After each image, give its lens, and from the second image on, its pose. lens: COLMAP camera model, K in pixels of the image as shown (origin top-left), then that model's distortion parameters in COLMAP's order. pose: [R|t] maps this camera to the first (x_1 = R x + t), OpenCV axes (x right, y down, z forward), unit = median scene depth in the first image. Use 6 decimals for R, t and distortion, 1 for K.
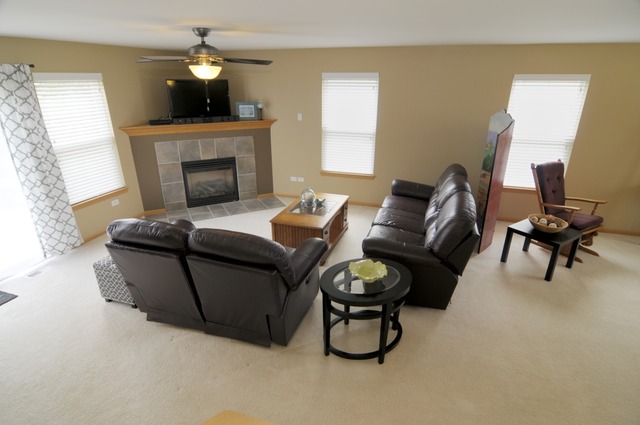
lens RADIAL K [[345.7, 0, 319.9], [0, 345.7, 211.3], [0, 0, 1]] dist [-0.022059, -0.000578]
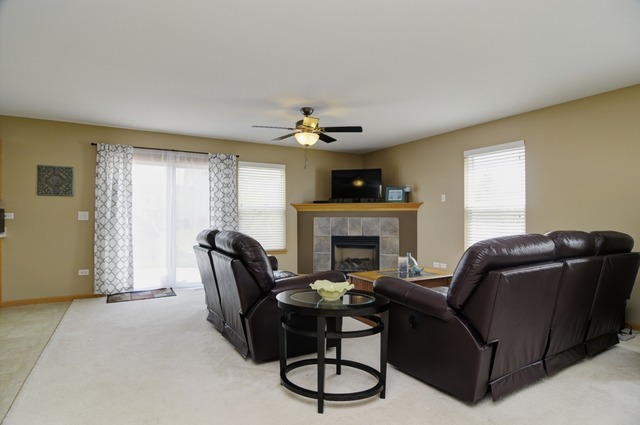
lens RADIAL K [[342.8, 0, 319.2], [0, 342.8, 213.9], [0, 0, 1]] dist [-0.014950, -0.003975]
pose [[0.746115, -0.010185, -0.665739, 0.331280], [-0.235462, 0.931234, -0.278137, 0.118253], [0.622792, 0.364279, 0.692409, 0.152552]]
